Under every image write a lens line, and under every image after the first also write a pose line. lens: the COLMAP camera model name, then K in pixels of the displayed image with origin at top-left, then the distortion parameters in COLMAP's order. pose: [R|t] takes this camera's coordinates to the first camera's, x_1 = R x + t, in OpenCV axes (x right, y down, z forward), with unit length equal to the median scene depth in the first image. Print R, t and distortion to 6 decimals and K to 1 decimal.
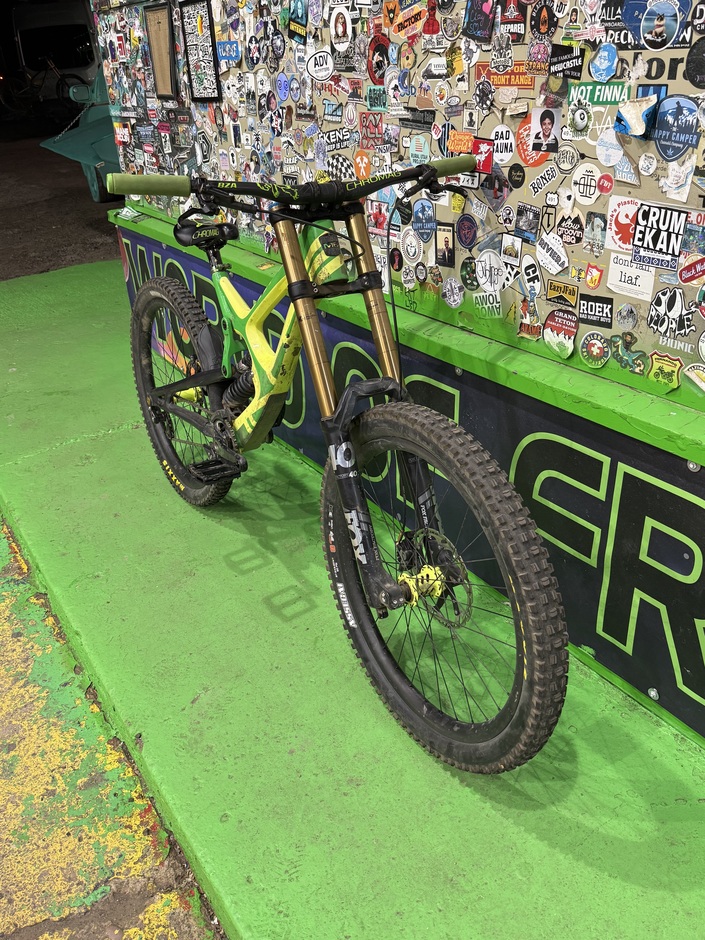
lens RADIAL K [[783.7, 0, 352.5], [0, 783.7, 470.0], [0, 0, 1]] dist [0.068867, -0.122135]
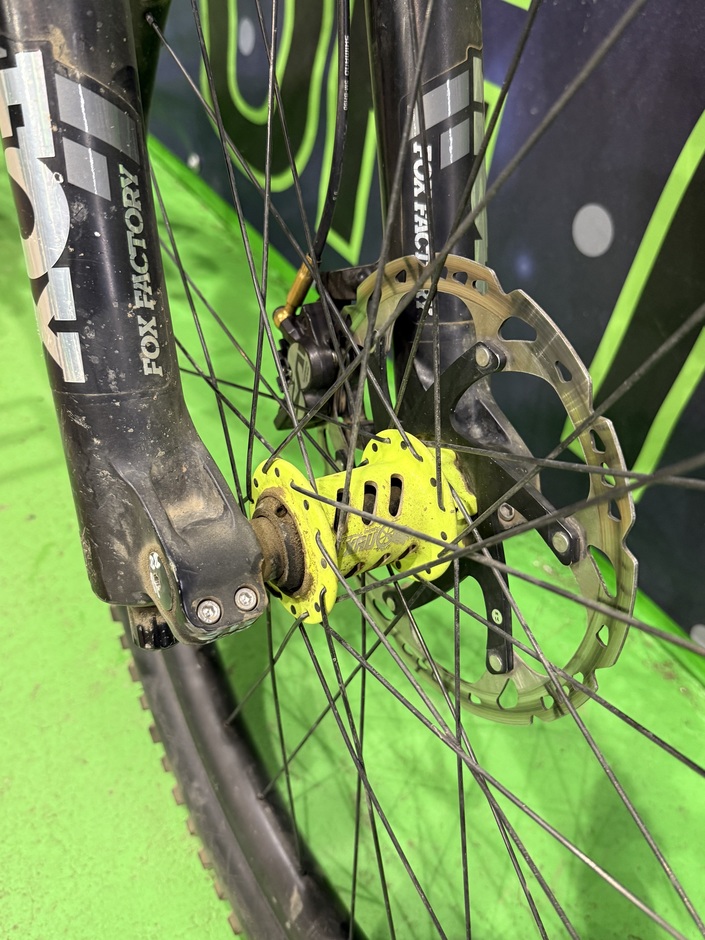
lens RADIAL K [[783.7, 0, 352.5], [0, 783.7, 470.0], [0, 0, 1]] dist [0.068867, -0.122135]
pose [[0.983114, 0.136996, 0.121323, 0.058889], [-0.162678, 0.957898, 0.236576, 0.084052], [-0.083805, -0.252318, 0.964009, 0.803260]]
